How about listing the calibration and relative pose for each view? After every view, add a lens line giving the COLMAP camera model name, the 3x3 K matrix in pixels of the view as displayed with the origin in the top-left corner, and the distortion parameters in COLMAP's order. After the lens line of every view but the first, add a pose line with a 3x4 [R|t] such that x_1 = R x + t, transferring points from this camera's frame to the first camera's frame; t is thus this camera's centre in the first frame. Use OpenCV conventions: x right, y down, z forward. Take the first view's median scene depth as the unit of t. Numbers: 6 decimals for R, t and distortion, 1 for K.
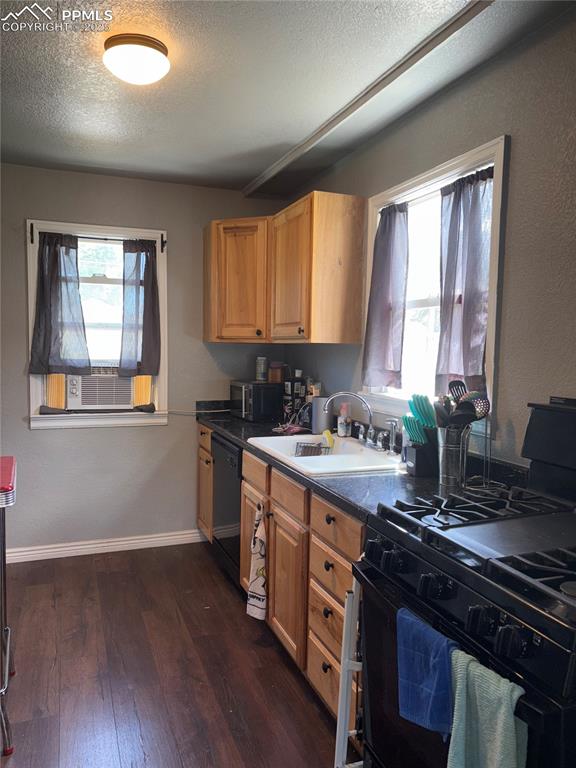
lens RADIAL K [[582.2, 0, 297.7], [0, 582.2, 396.3], [0, 0, 1]] dist [0.030037, -0.038180]
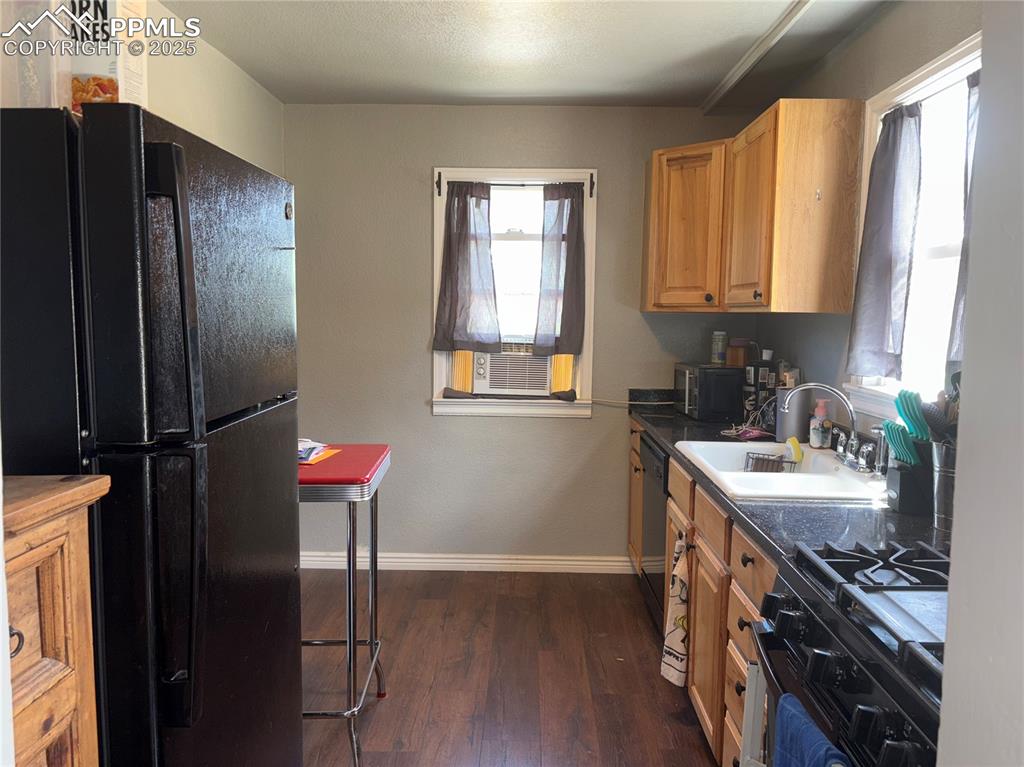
lens RADIAL K [[776.2, 0, 513.1], [0, 776.2, 382.4], [0, 0, 1]] dist [0.030037, -0.038180]
pose [[0.923415, 0.031917, -0.382475, 0.105172], [-0.031790, 0.999472, 0.006654, -0.003181], [0.382485, 0.006014, 0.923942, 0.002513]]
